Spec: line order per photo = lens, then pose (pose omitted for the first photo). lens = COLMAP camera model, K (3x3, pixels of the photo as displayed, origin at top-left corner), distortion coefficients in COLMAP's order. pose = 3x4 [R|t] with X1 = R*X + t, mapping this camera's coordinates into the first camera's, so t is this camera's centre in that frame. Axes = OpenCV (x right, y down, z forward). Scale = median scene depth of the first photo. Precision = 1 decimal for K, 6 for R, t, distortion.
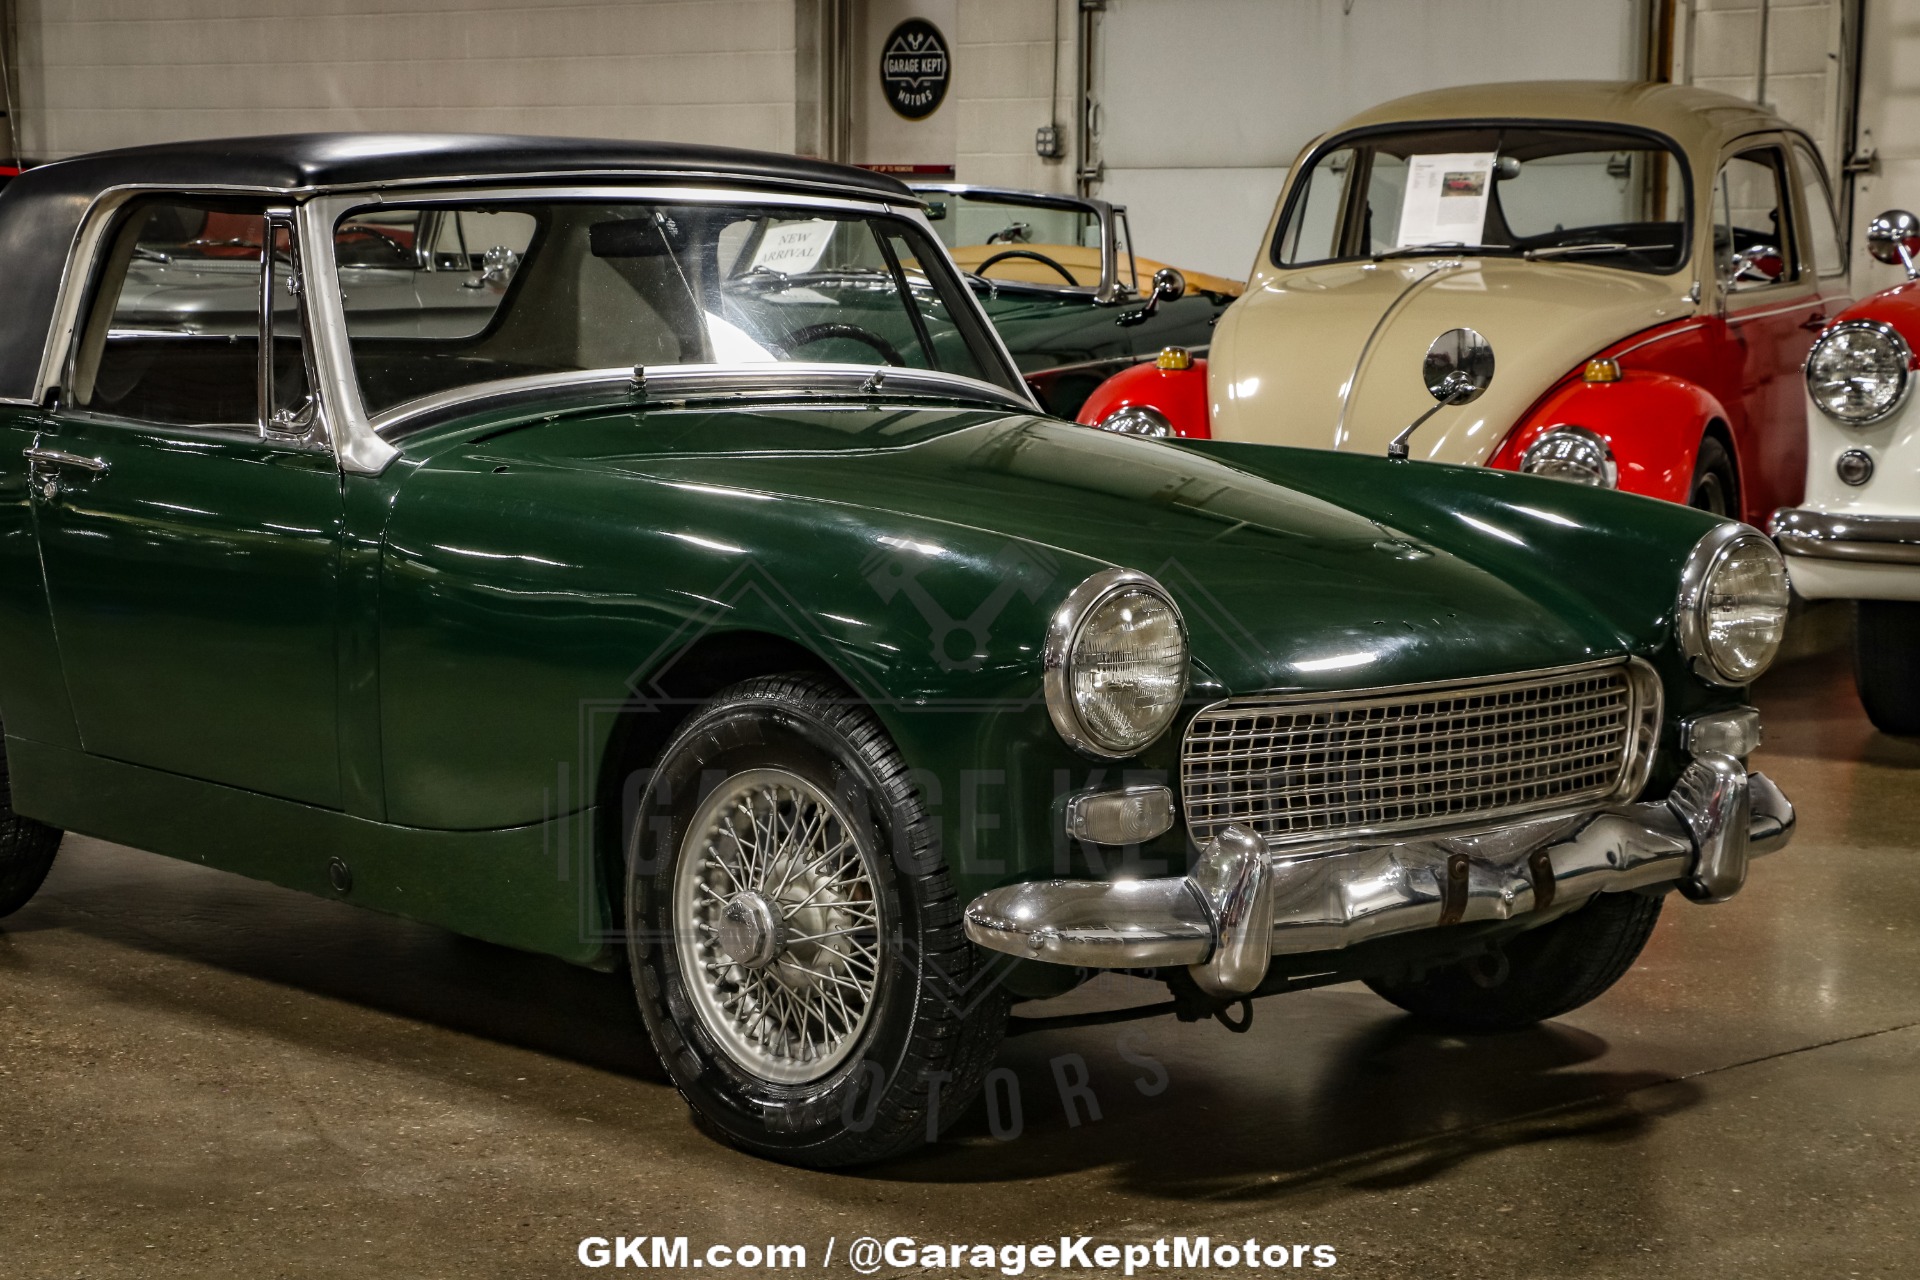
lens RADIAL K [[3965.7, 0, 960.0], [0, 3965.7, 640.0], [0, 0, 1]] dist [0.294273, 0.373651]
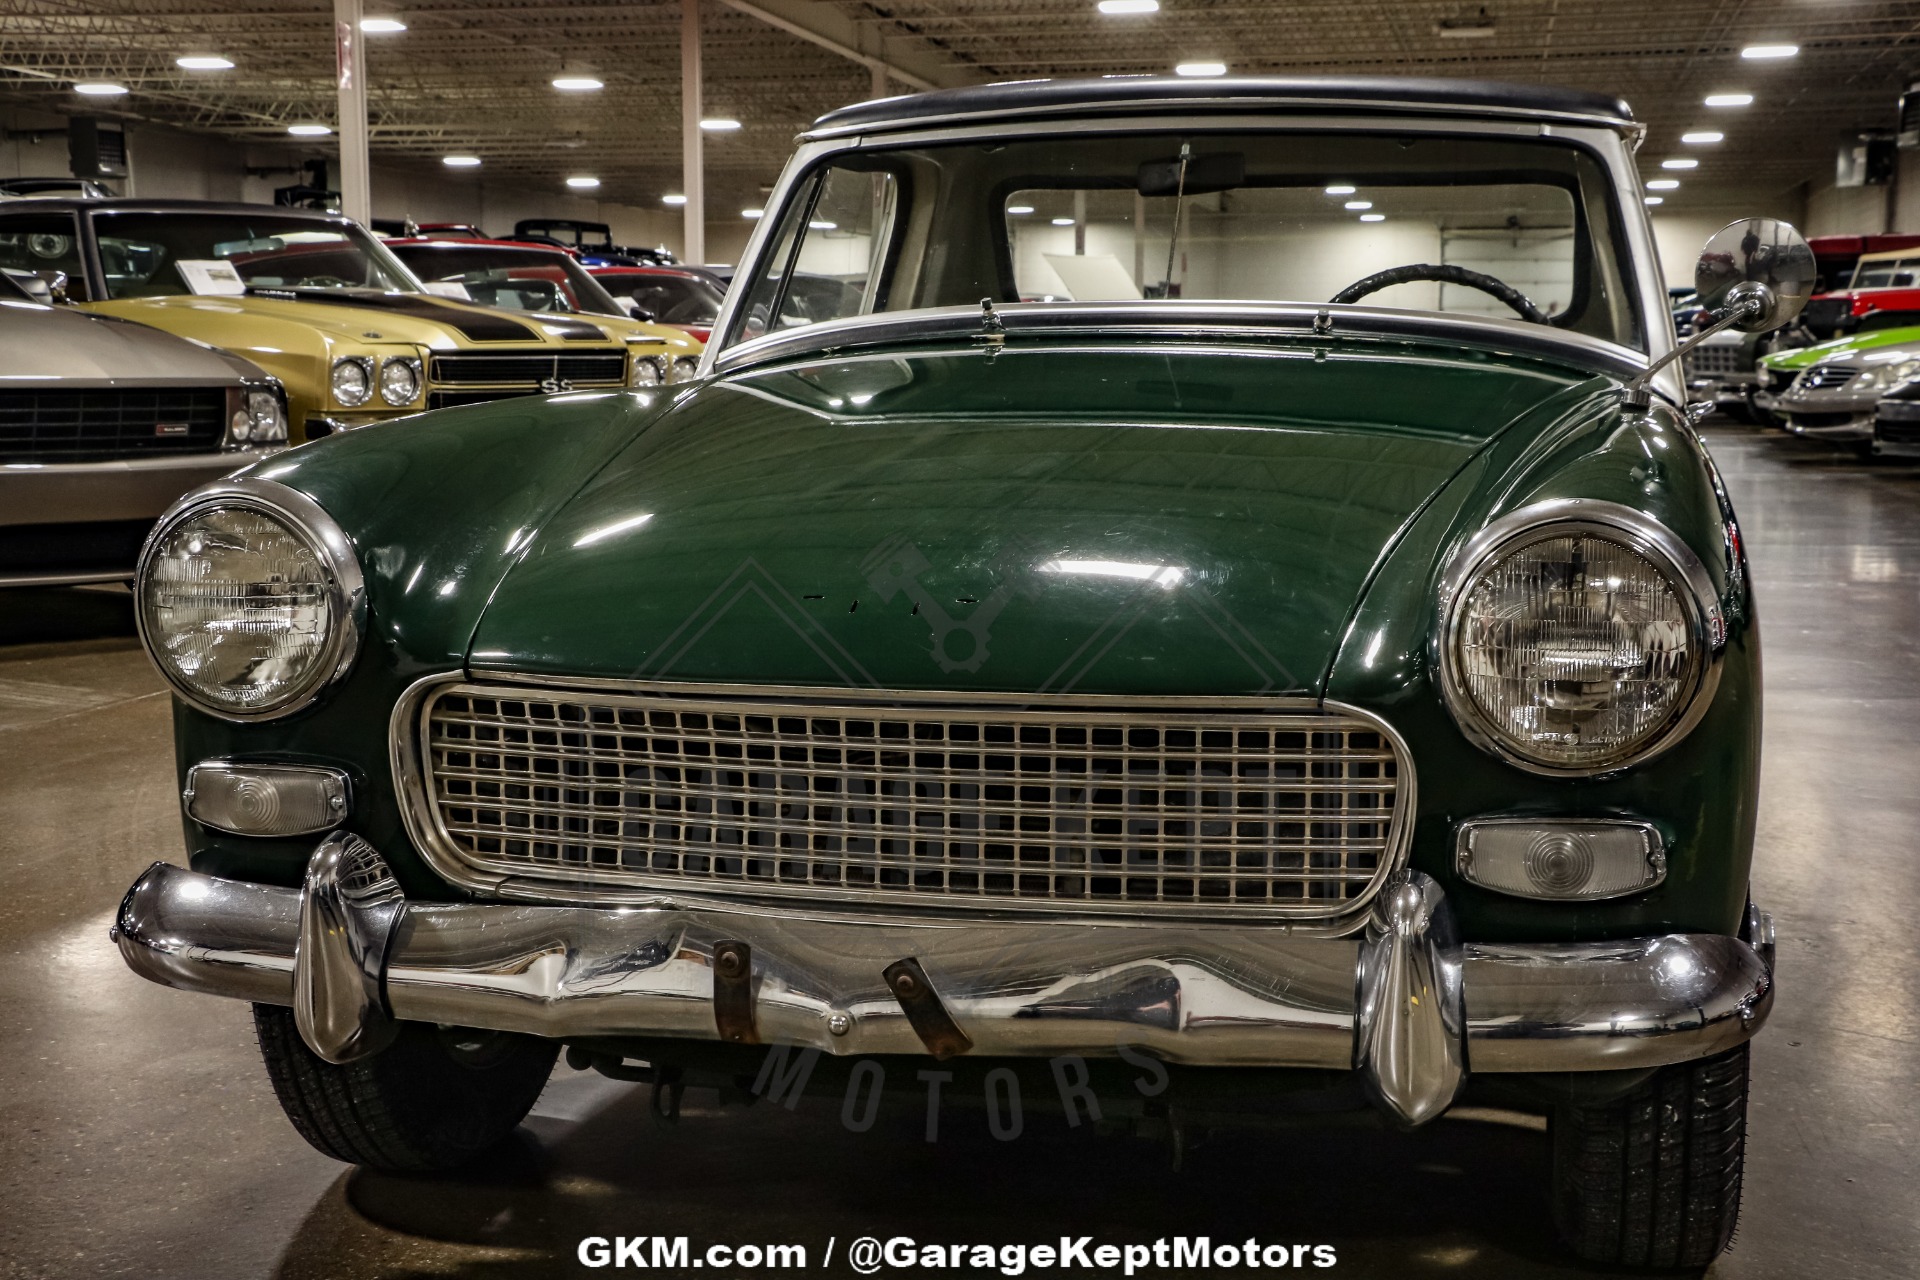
lens RADIAL K [[2603.0, 0, 960.0], [0, 2603.0, 640.0], [0, 0, 1]] dist [-0.019833, 0.590163]
pose [[0.544656, 0.084289, -0.834413, 0.288848], [-0.084555, 0.995386, 0.045358, -0.011401], [0.834386, 0.045849, 0.549270, 0.446965]]
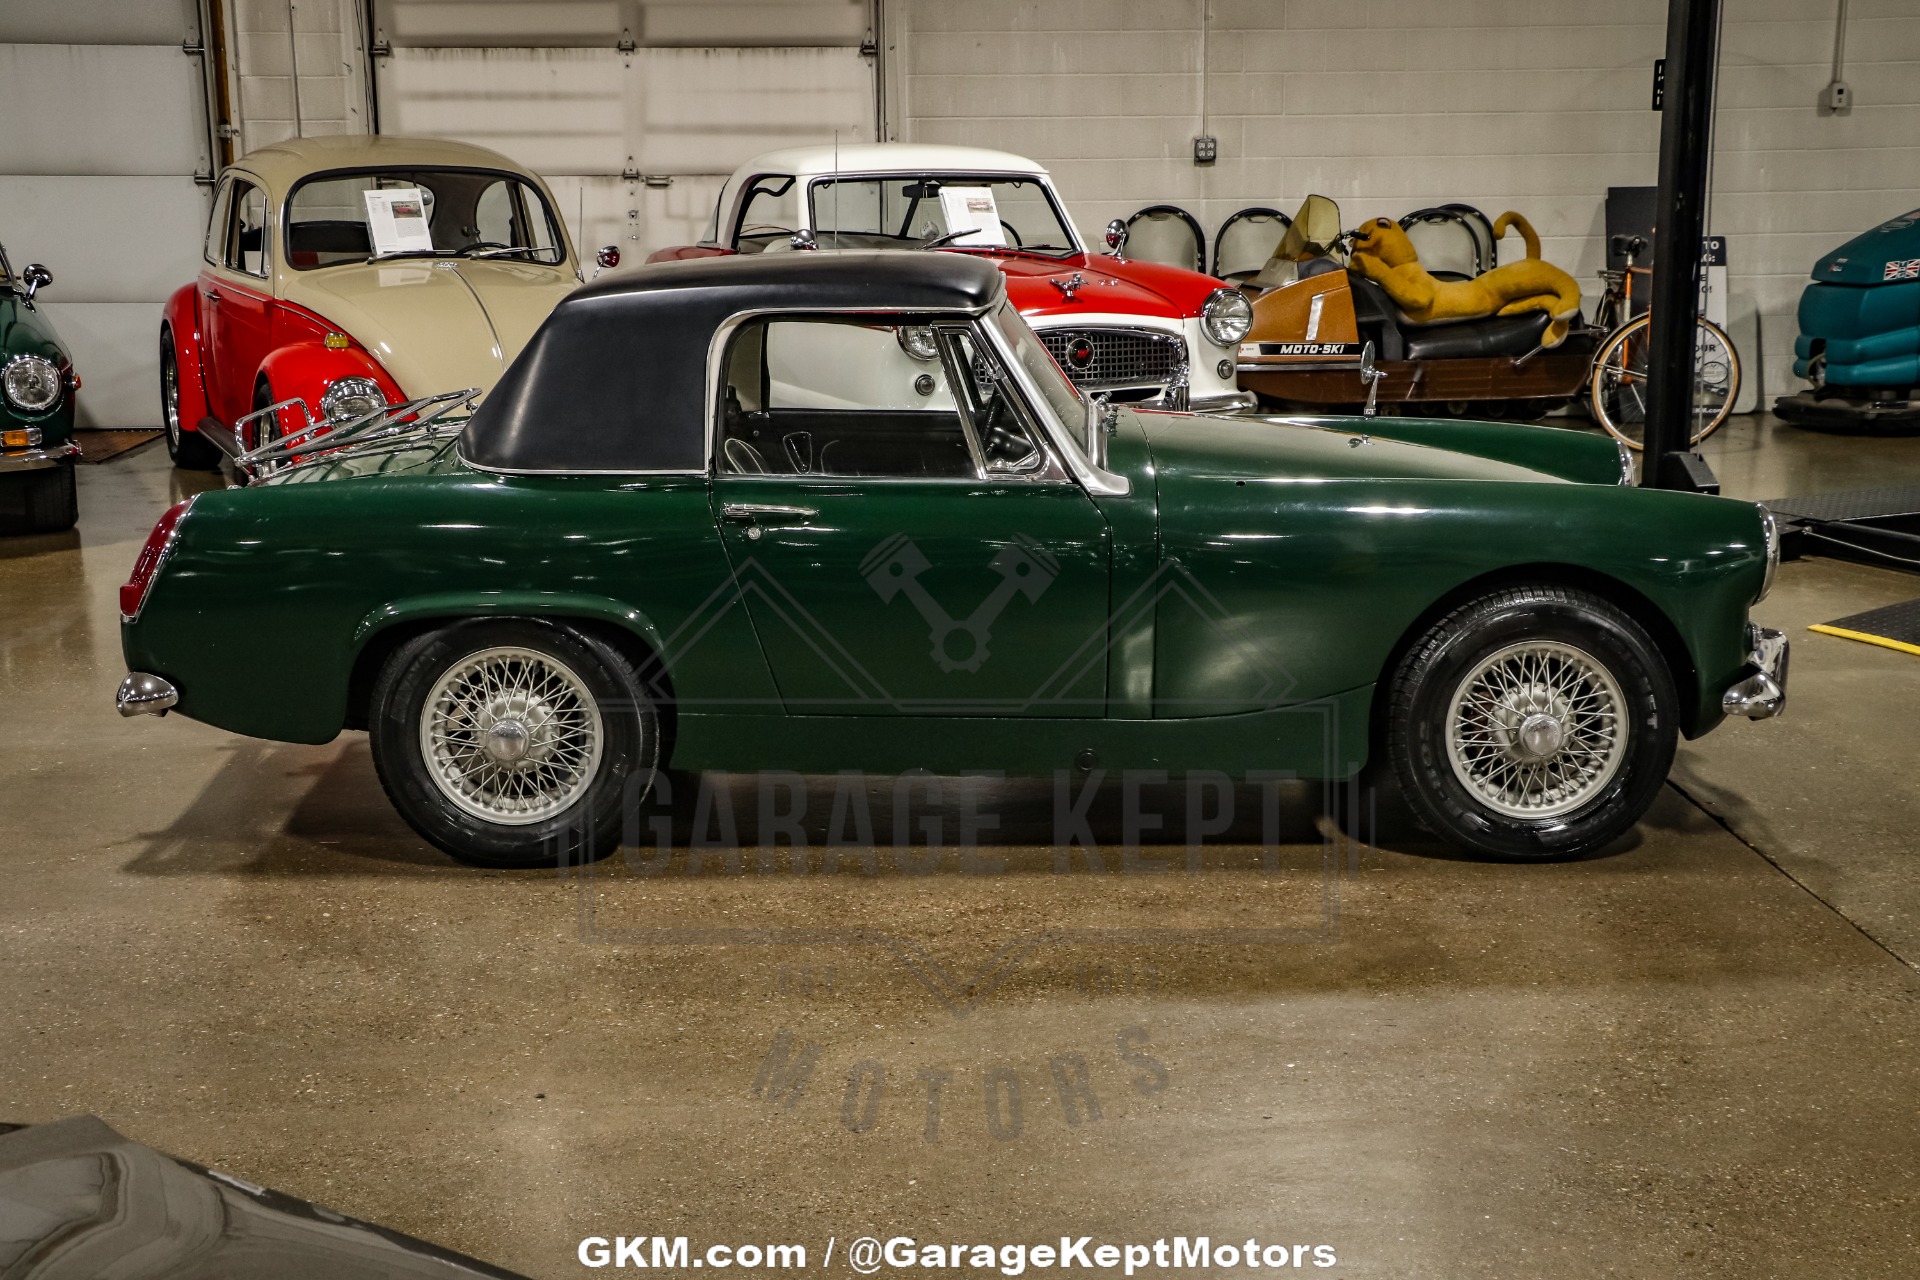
lens RADIAL K [[2490.8, 0, 960.0], [0, 2490.8, 640.0], [0, 0, 1]] dist [0.000702, 0.324928]
pose [[0.674477, -0.160175, 0.720711, -0.562449], [0.092151, 0.986813, 0.133074, -0.076097], [-0.732522, -0.023341, 0.680343, 0.255225]]
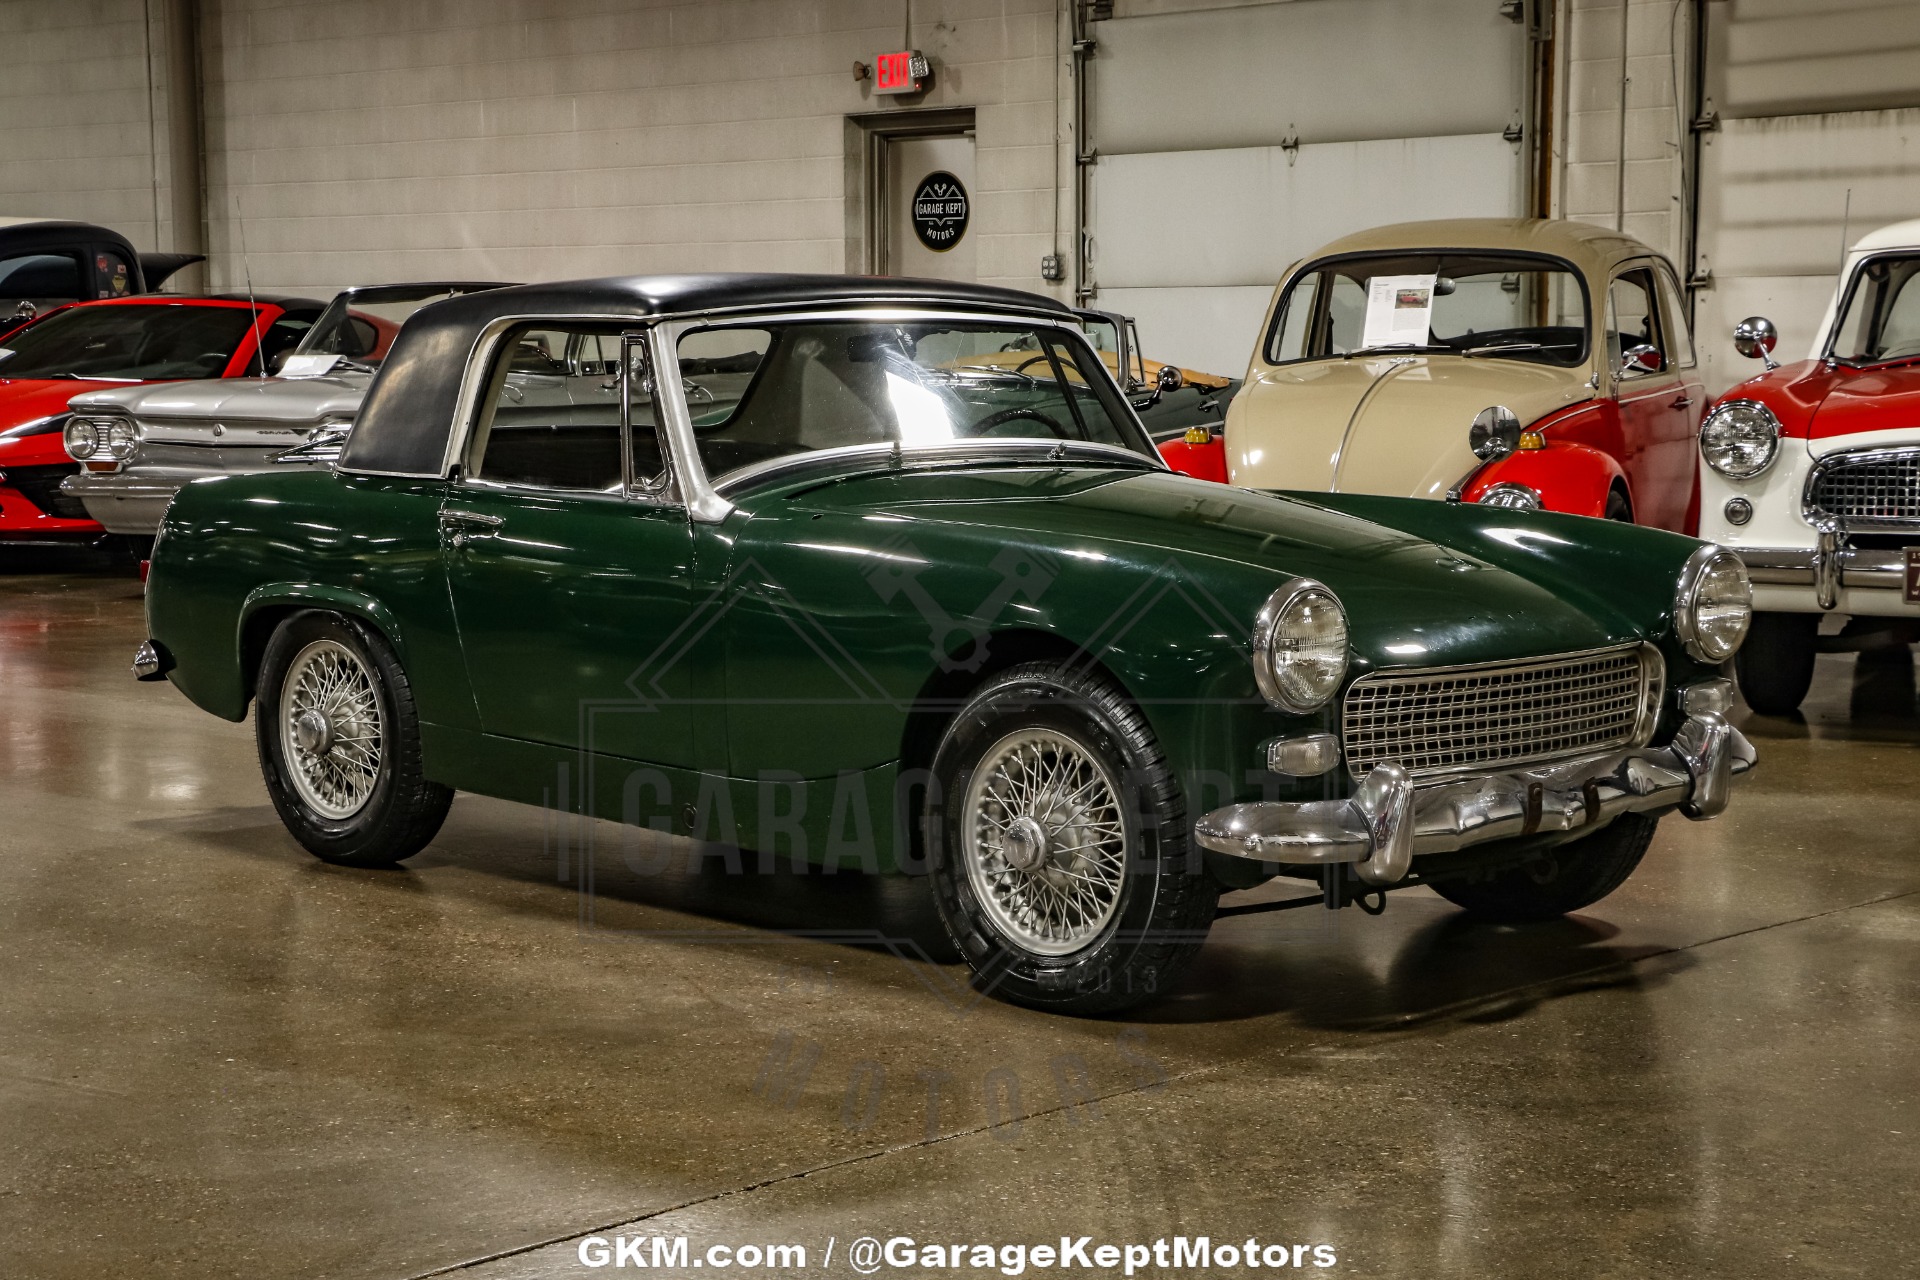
lens RADIAL K [[3297.2, 0, 960.0], [0, 3297.2, 640.0], [0, 0, 1]] dist [0.149764, 0.435262]
pose [[0.999704, -0.013598, 0.020172, -0.055554], [0.013823, 0.999843, -0.011046, 0.007905], [-0.020019, 0.011321, 0.999736, -0.085155]]
